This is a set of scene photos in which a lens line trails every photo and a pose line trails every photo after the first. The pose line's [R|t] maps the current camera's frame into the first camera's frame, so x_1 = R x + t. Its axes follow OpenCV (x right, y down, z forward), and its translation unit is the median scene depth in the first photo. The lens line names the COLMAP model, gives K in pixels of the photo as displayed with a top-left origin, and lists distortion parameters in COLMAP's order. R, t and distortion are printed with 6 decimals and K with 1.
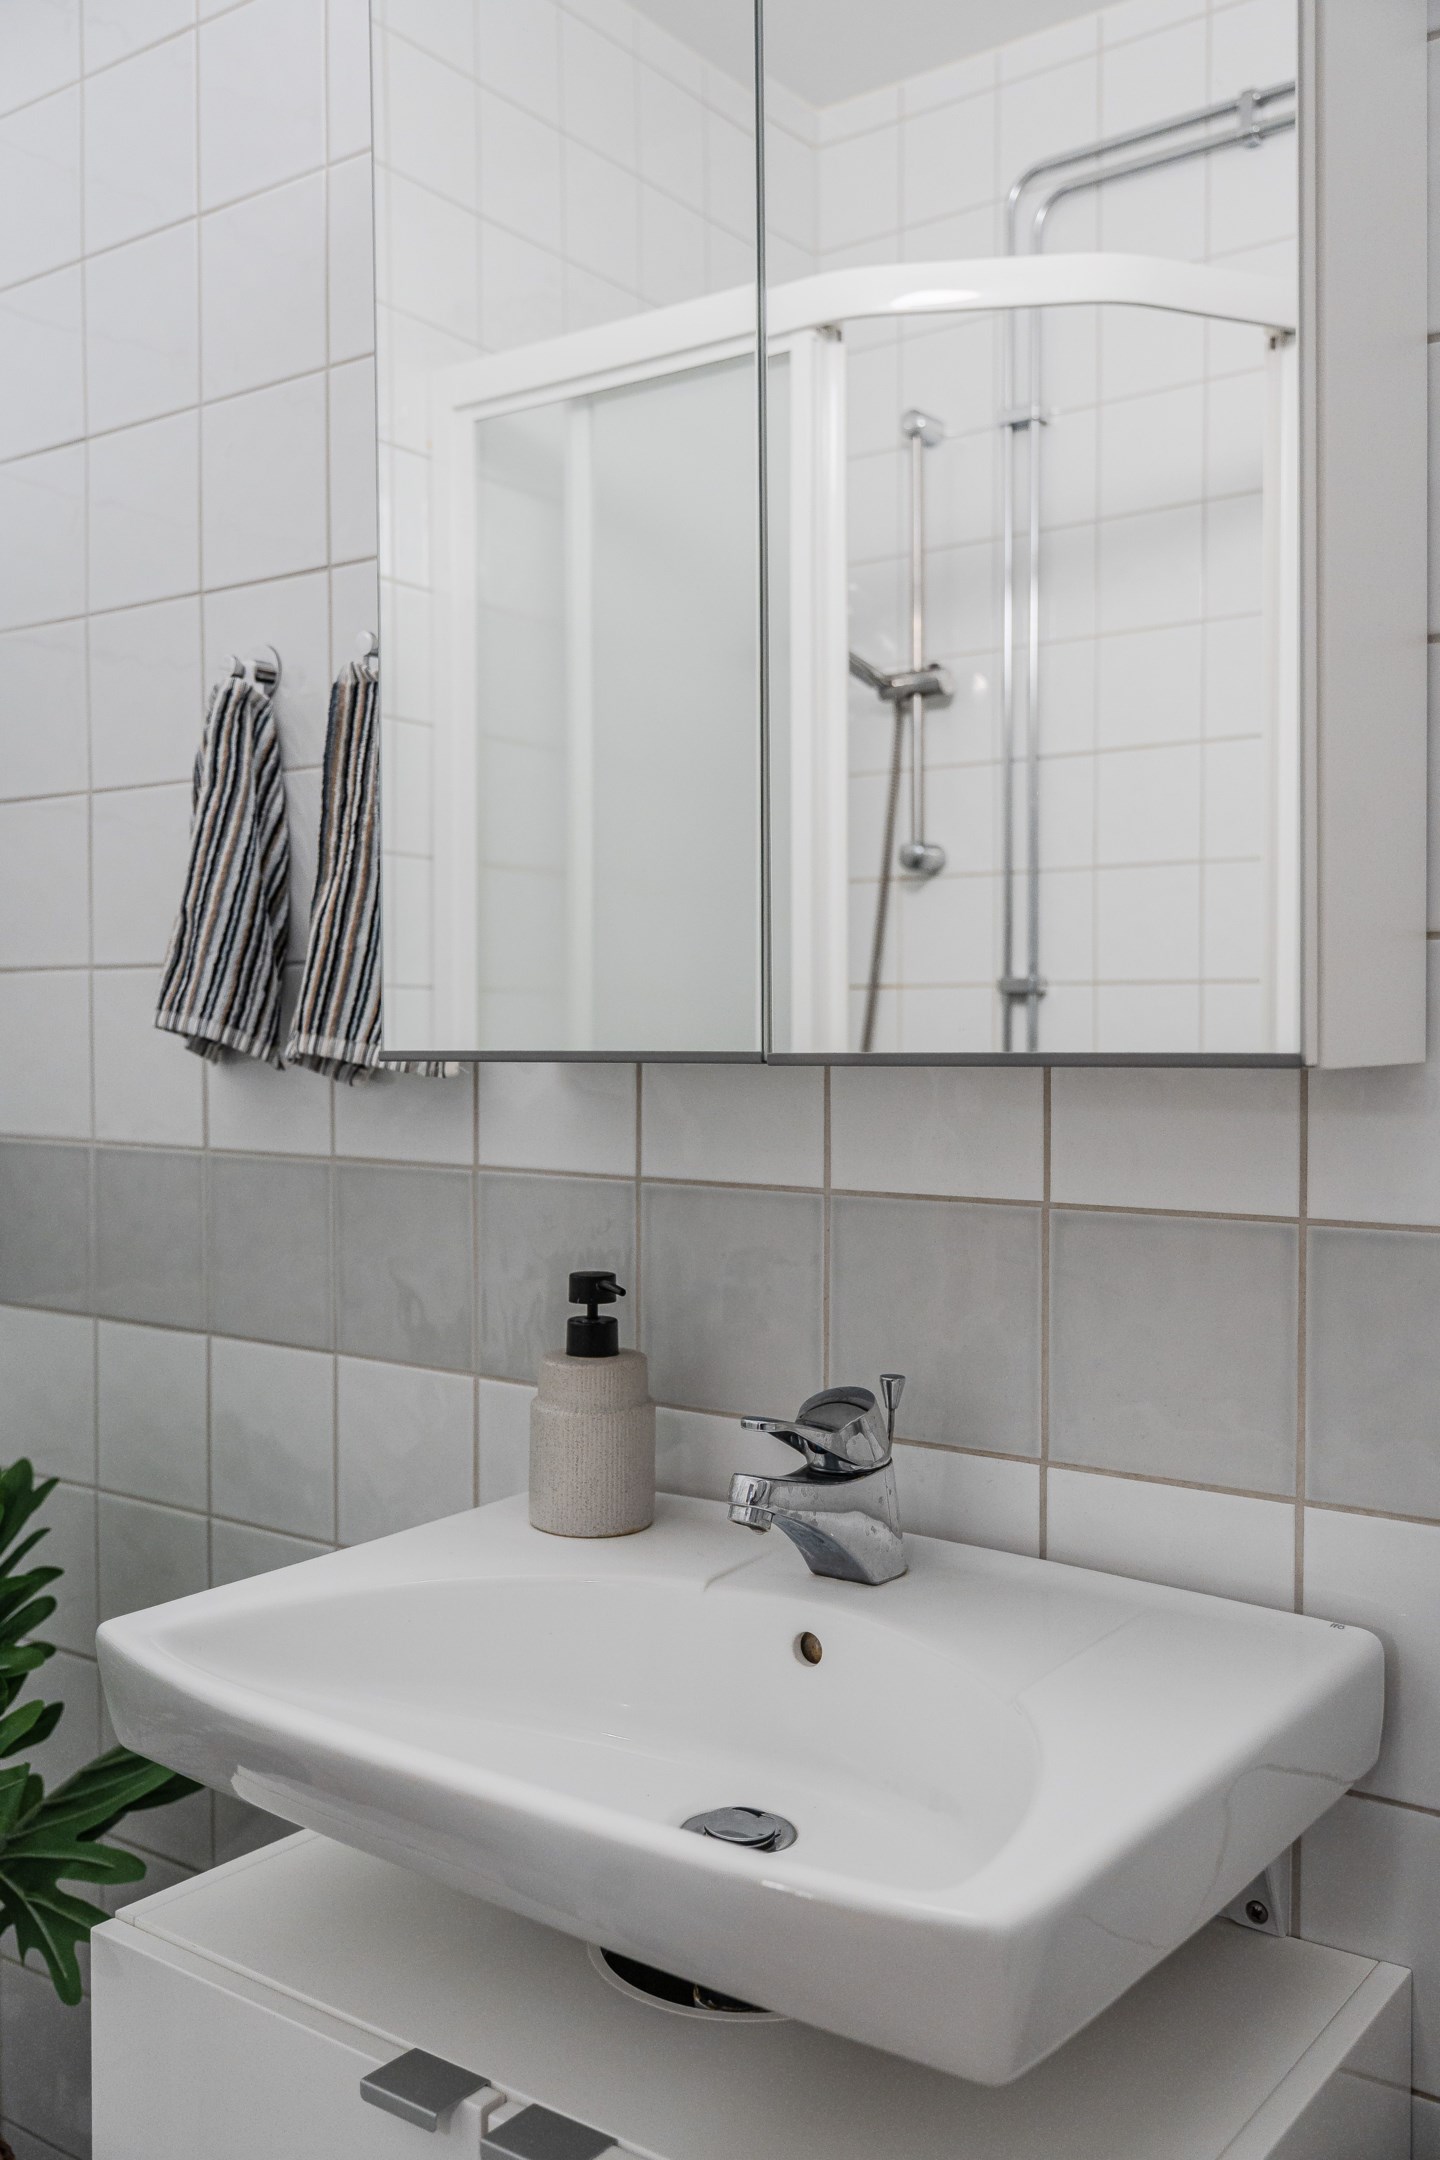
lens RADIAL K [[1985.2, 0, 720.7], [0, 1985.2, 1039.2], [0, 0, 1]] dist [-0.002259, -0.126983]
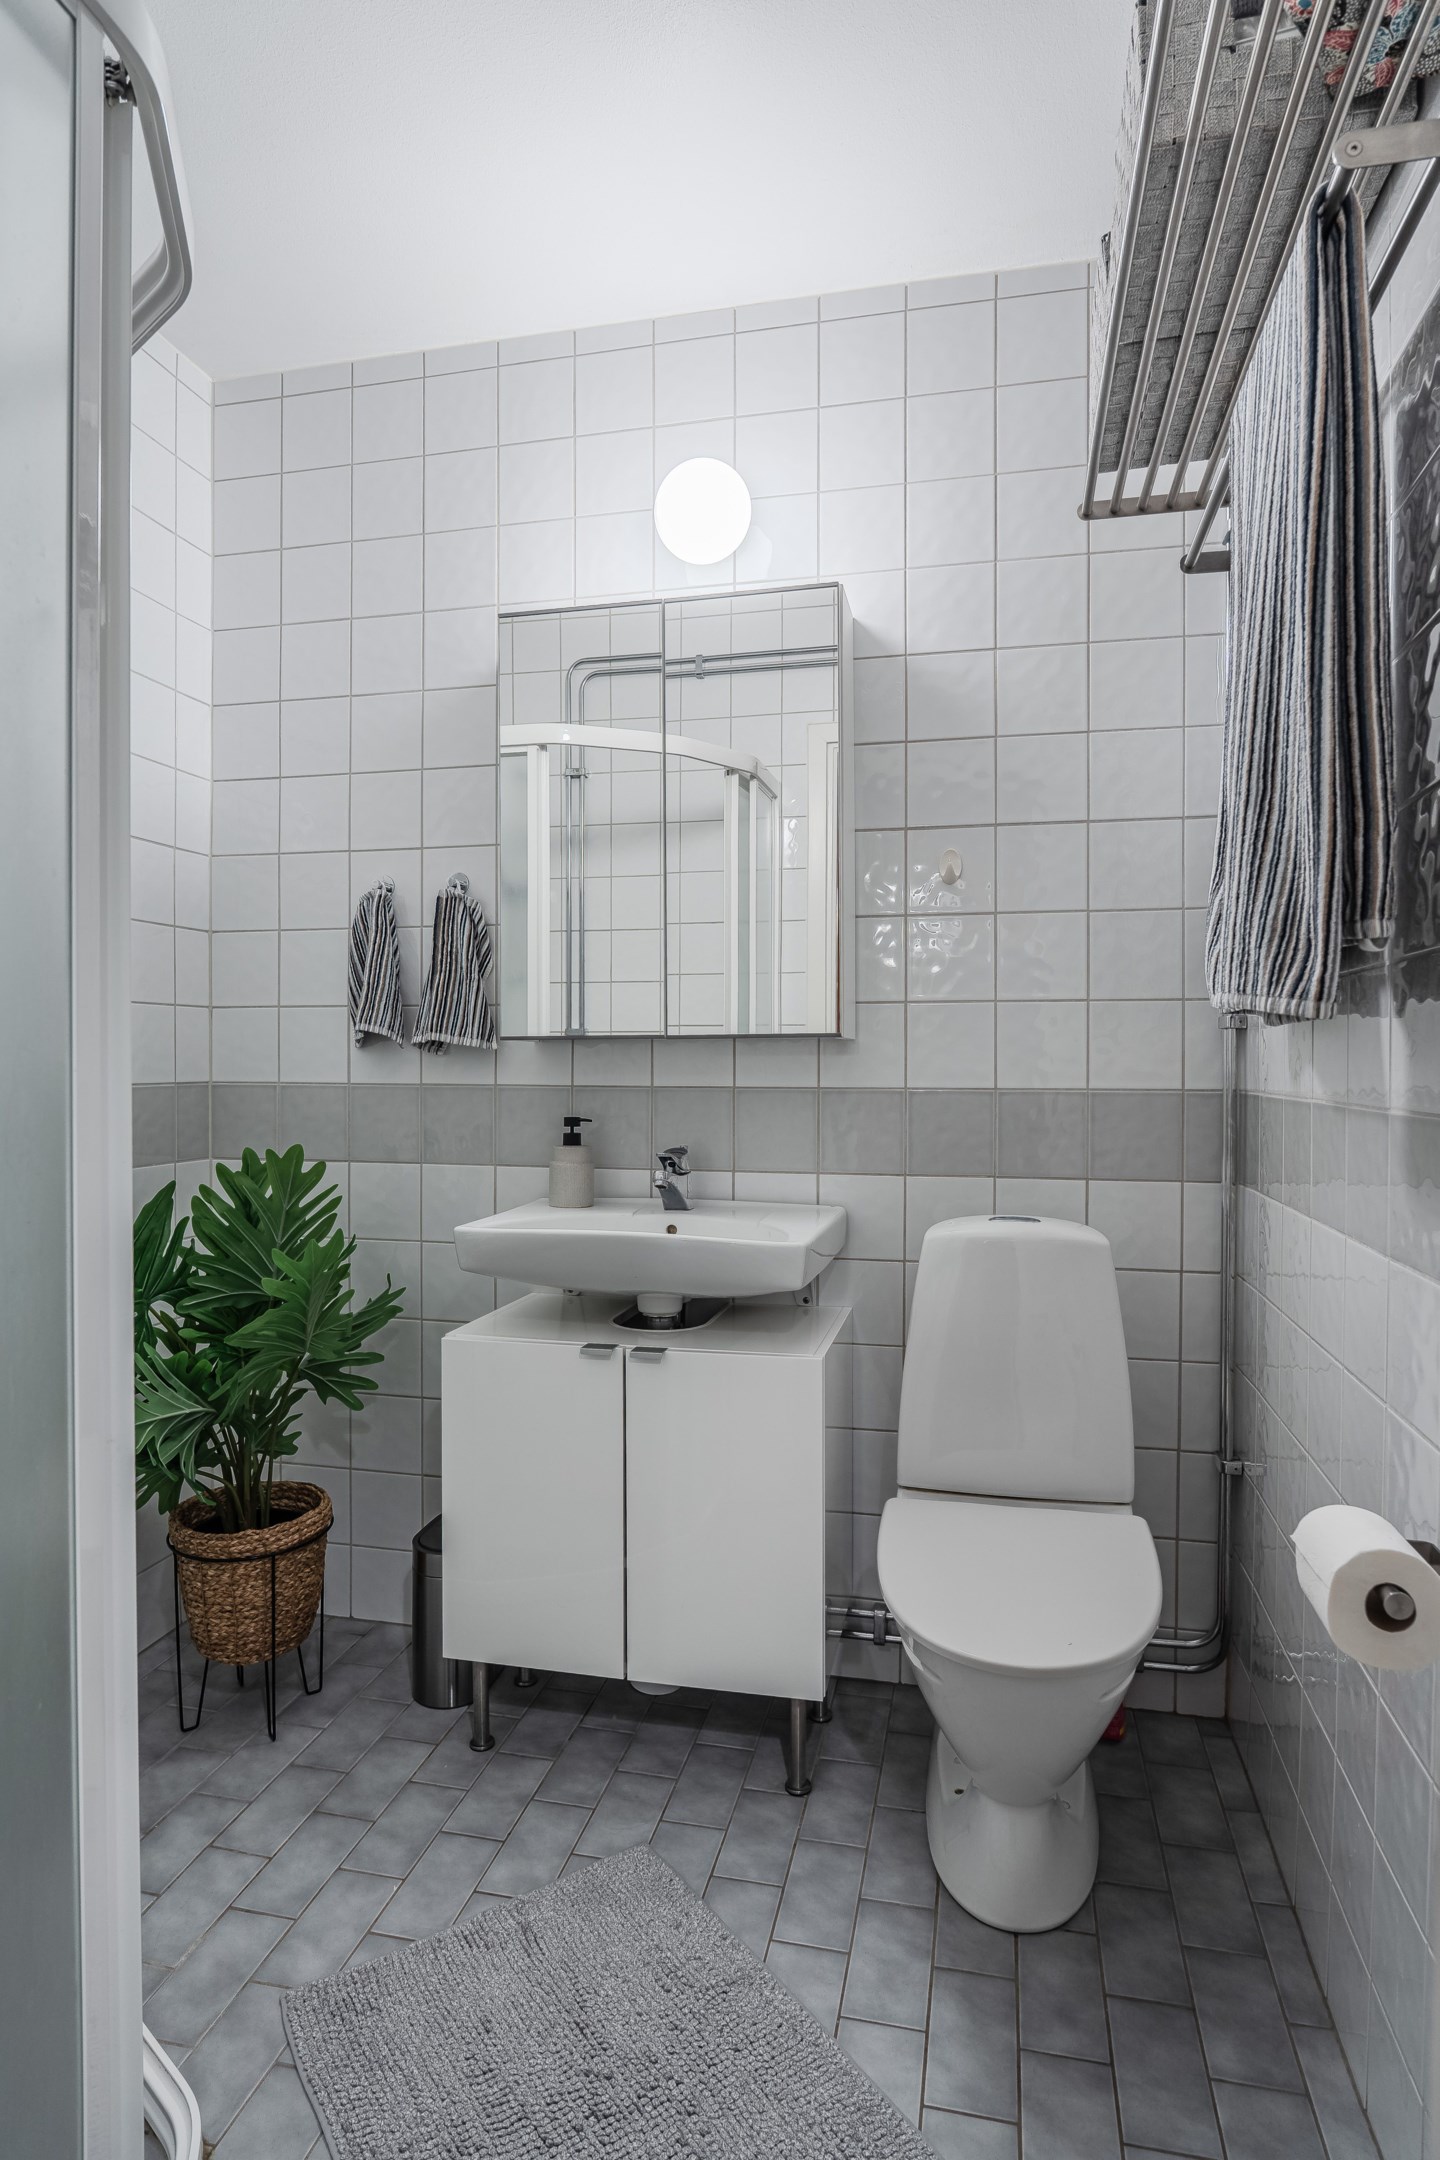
lens RADIAL K [[1186.5, 0, 720.0], [0, 1186.5, 1080.0], [0, 0, 1]] dist [-0.022791, 0.001332]
pose [[0.914497, 0.005369, 0.404556, -0.484335], [-0.002974, 0.999974, -0.006547, 0.066713], [-0.404581, 0.004784, 0.914490, -0.548515]]
